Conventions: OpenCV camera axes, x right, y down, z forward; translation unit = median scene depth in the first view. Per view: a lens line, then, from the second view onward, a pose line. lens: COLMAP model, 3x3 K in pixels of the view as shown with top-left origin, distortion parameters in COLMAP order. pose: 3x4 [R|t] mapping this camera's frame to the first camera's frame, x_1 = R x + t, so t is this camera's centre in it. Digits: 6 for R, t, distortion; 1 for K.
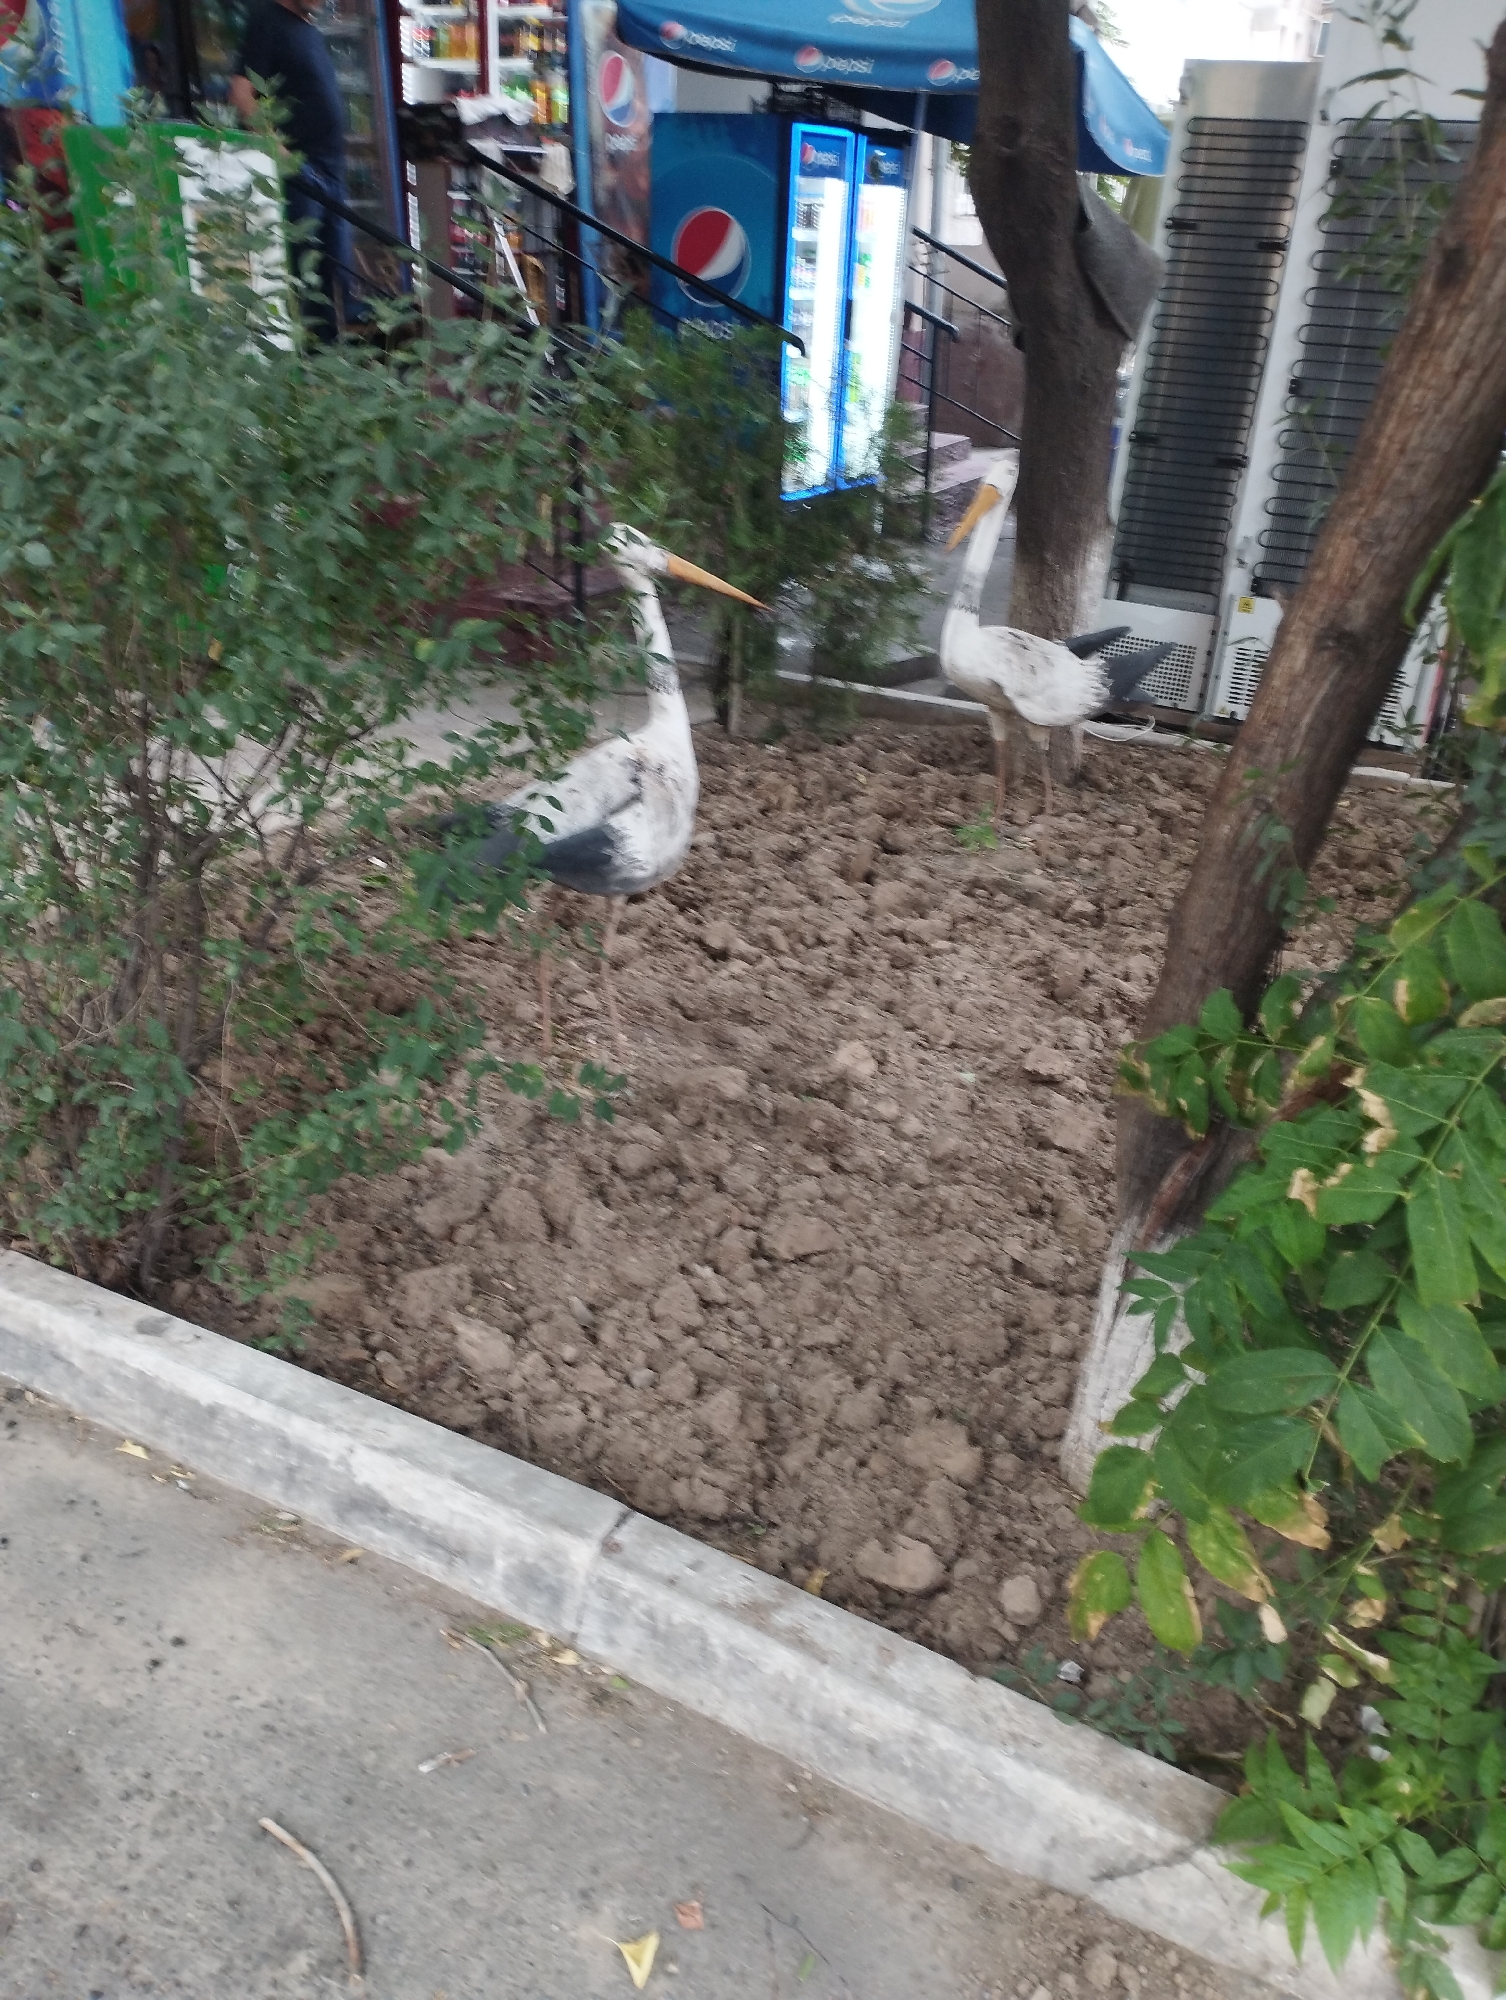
lens RADIAL K [[1682.9, 0, 753.0], [0, 1682.9, 1000.0], [0, 0, 1]] dist [0.078322, -0.057137]
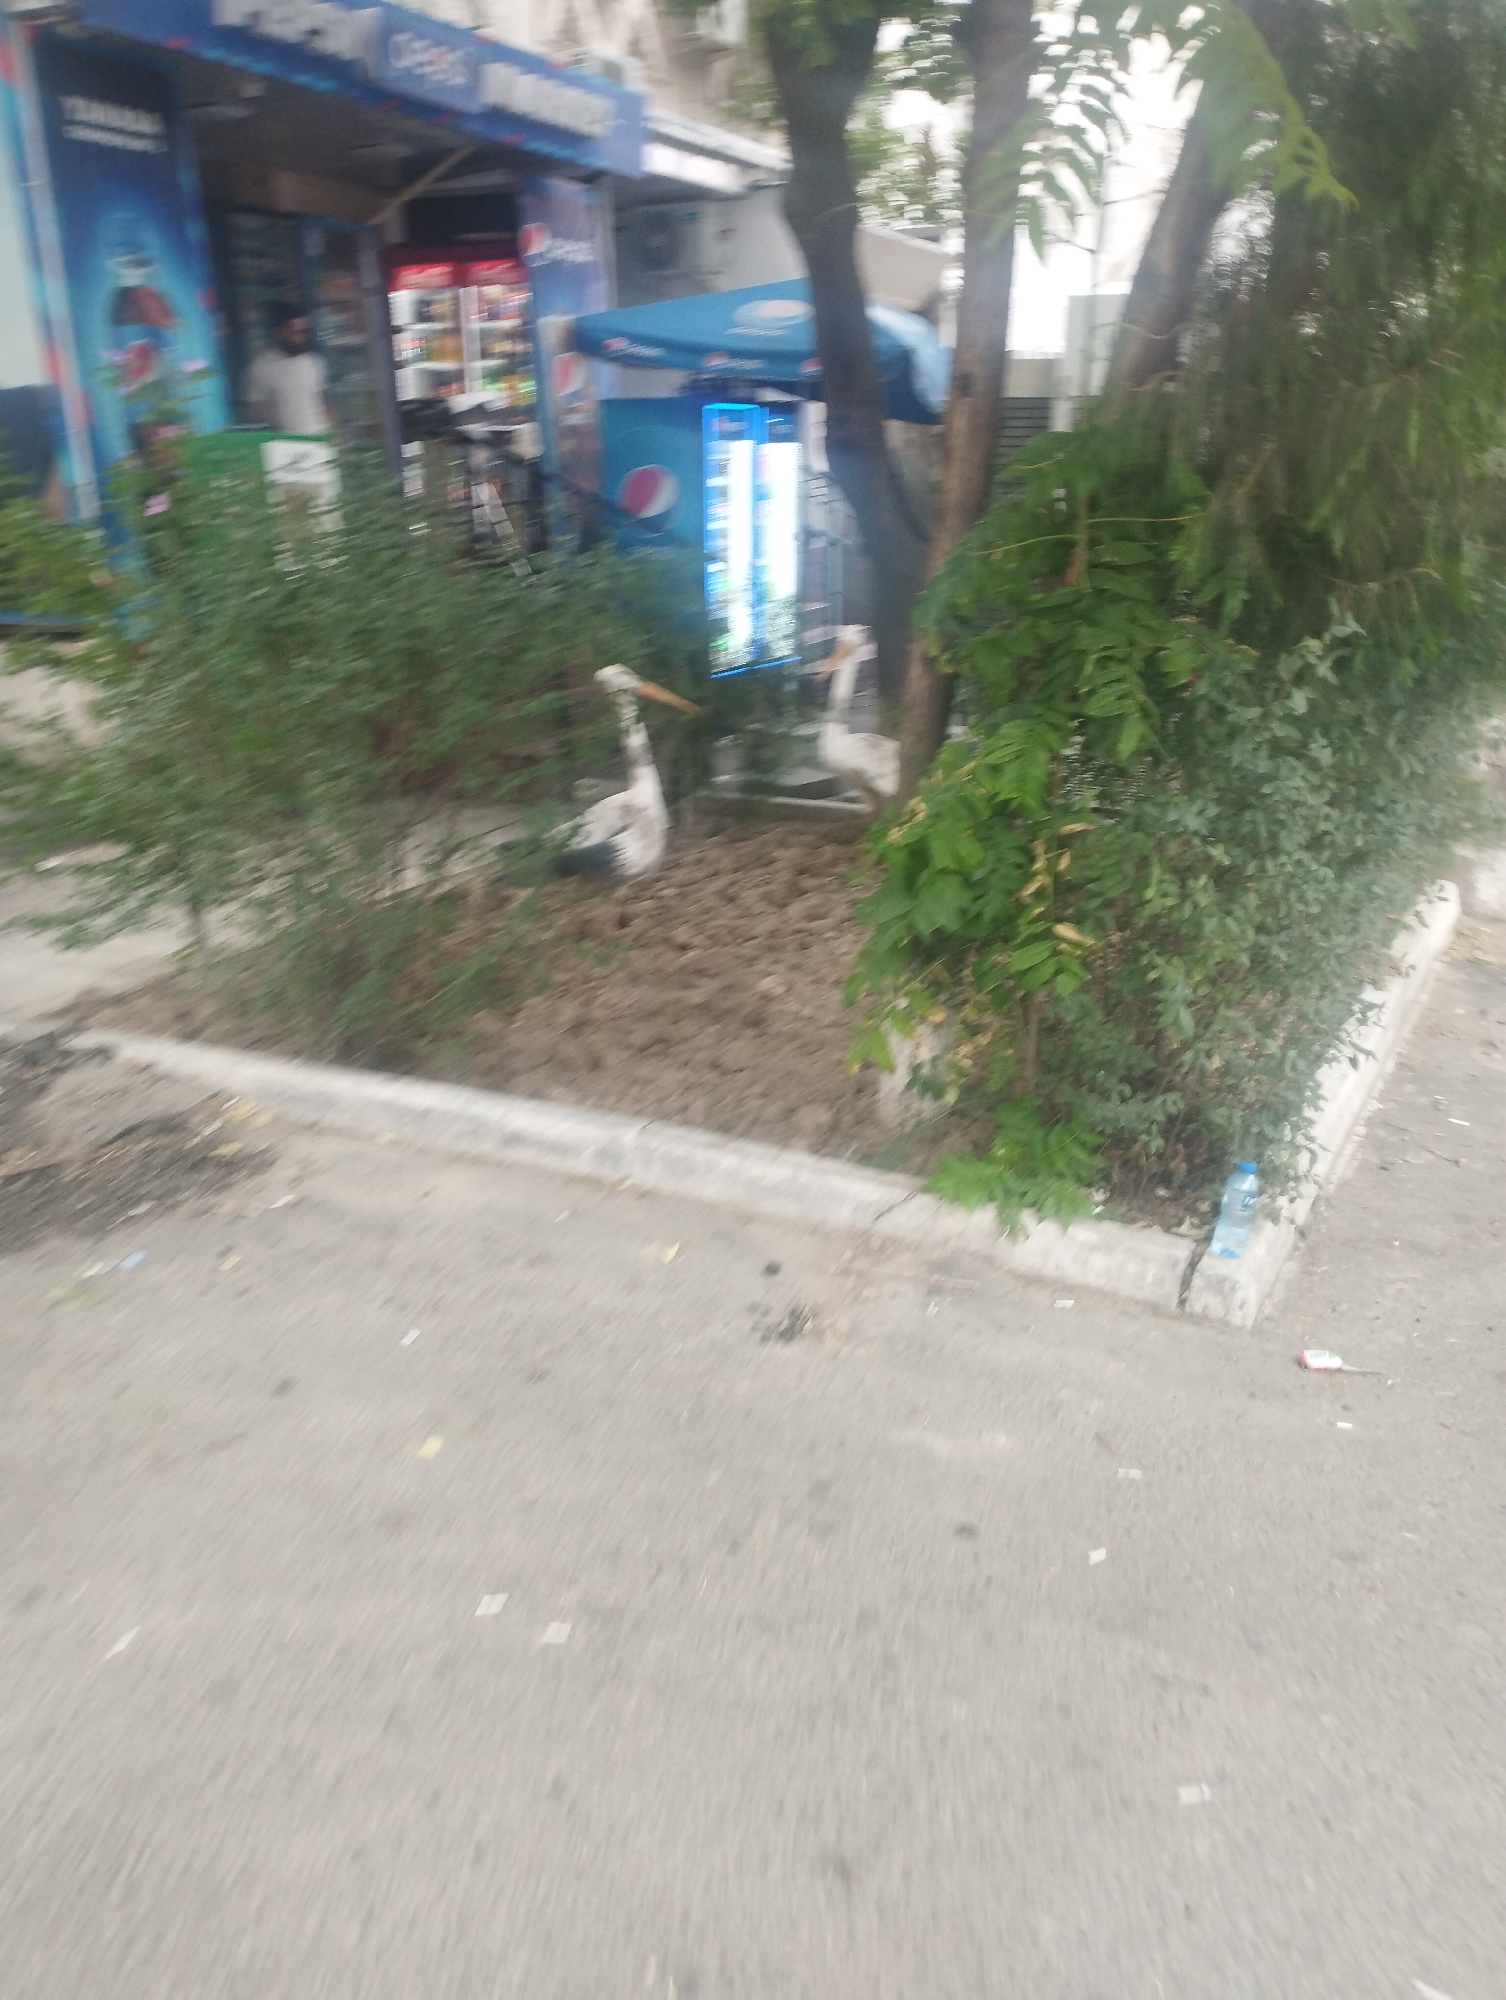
lens RADIAL K [[1682.9, 0, 753.0], [0, 1682.9, 1000.0], [0, 0, 1]] dist [0.078322, -0.057137]
pose [[0.998212, -0.054487, 0.024591, 0.002796], [0.056993, 0.991554, -0.116505, 0.221369], [-0.018035, 0.117698, 0.992886, -0.548107]]
